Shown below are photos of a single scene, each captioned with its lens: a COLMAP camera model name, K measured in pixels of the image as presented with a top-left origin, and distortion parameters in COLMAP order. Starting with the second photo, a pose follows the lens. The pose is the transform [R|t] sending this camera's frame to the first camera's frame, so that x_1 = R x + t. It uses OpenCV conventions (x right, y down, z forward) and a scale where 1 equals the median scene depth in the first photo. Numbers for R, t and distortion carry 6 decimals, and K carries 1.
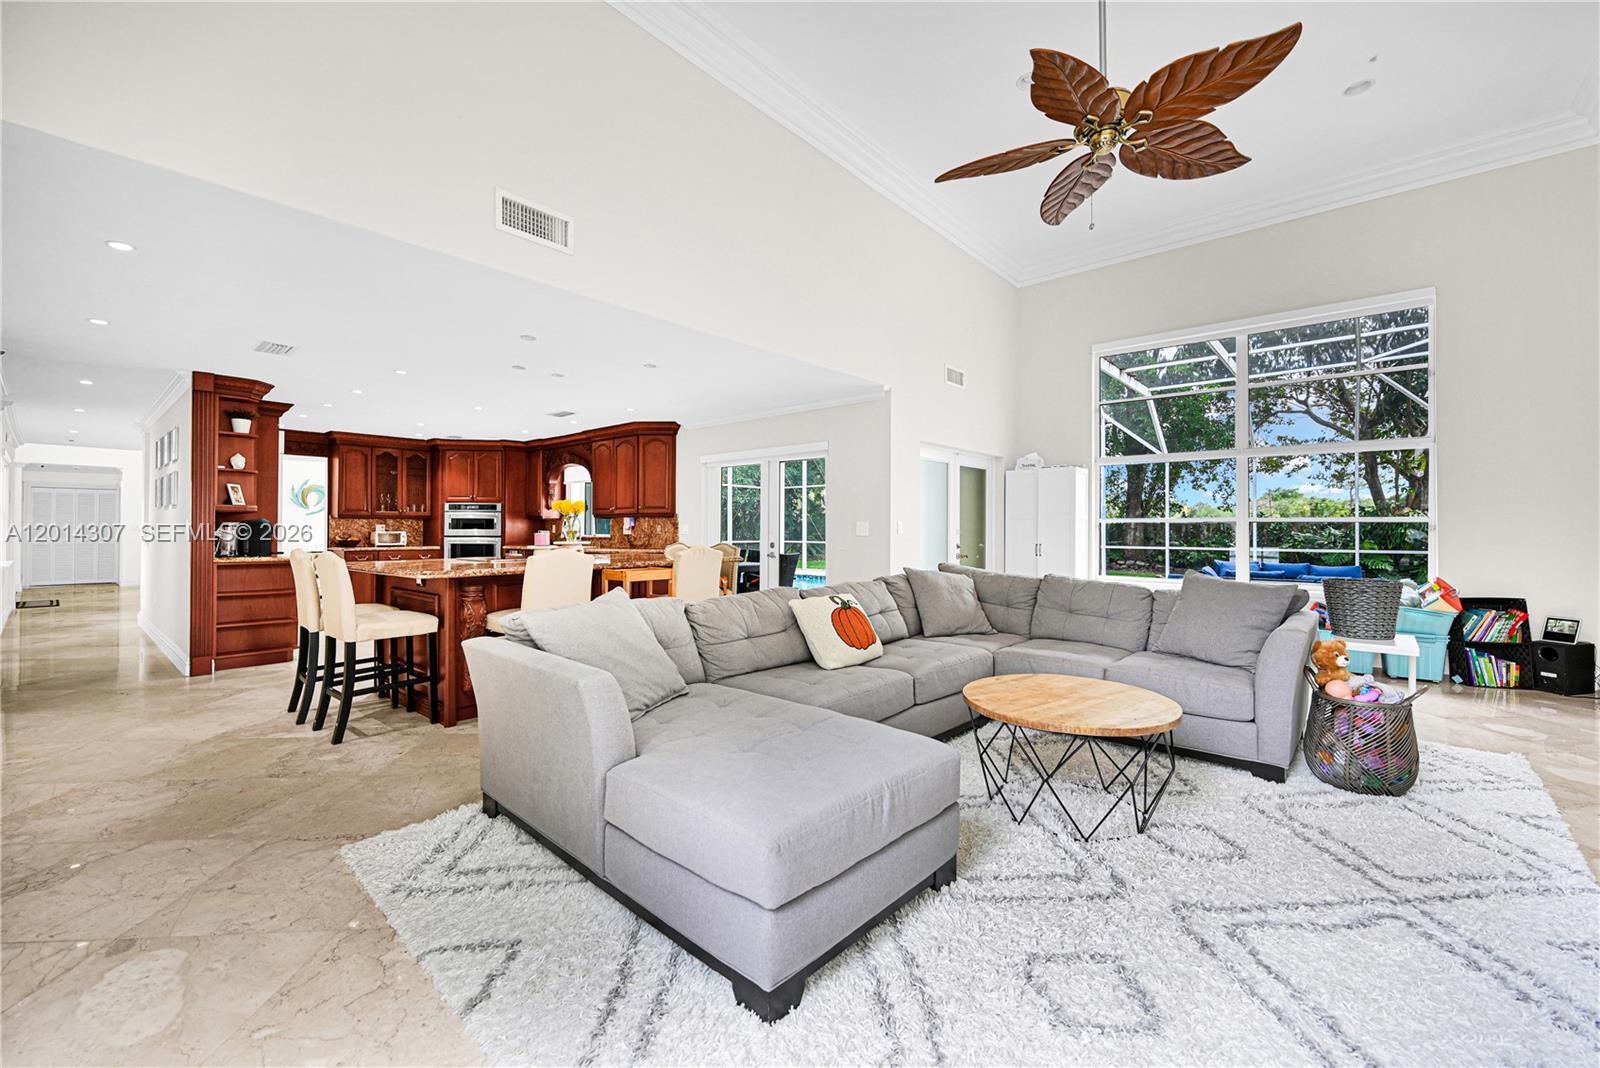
lens RADIAL K [[648.5, 0, 800.2], [0, 648.5, 528.6], [0, 0, 1]] dist [-0.000138, -0.000457]
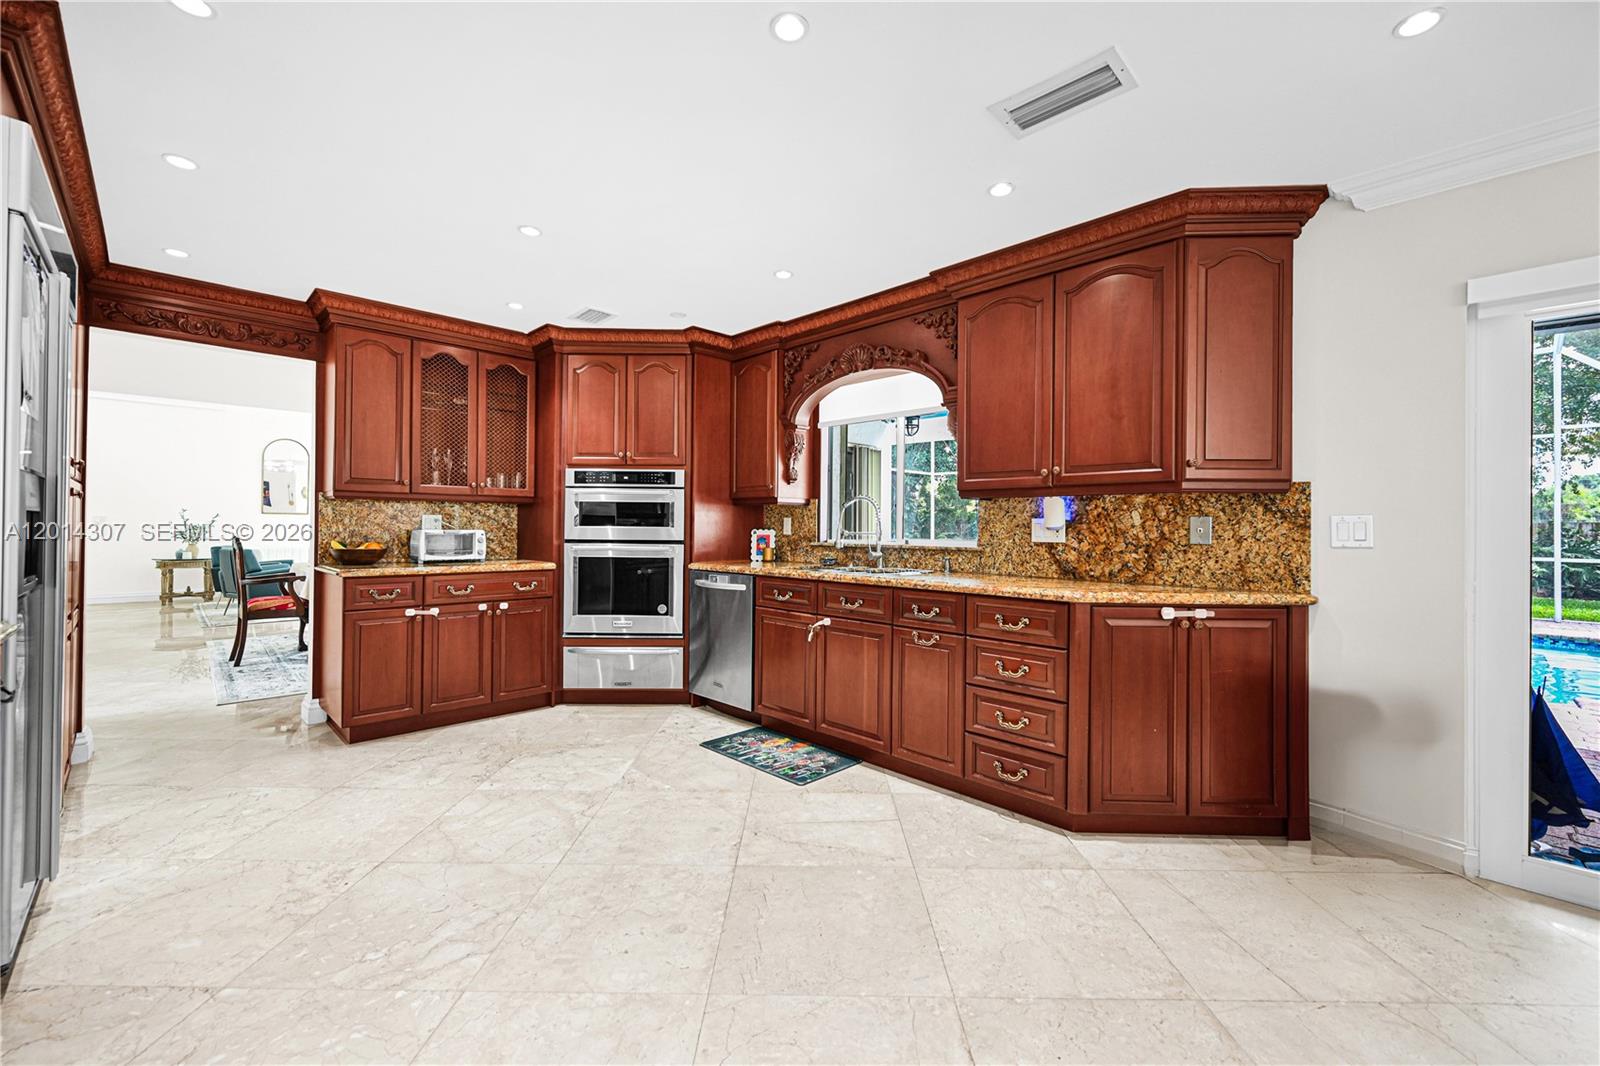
lens RADIAL K [[648.5, 0, 800.1], [0, 648.5, 529.6], [0, 0, 1]] dist [-0.000138, -0.000457]
pose [[0.997007, 0.005884, -0.077082, -0.348189], [-0.005252, 0.999951, 0.008405, -0.000951], [0.077127, -0.007975, 0.996989, 0.556530]]
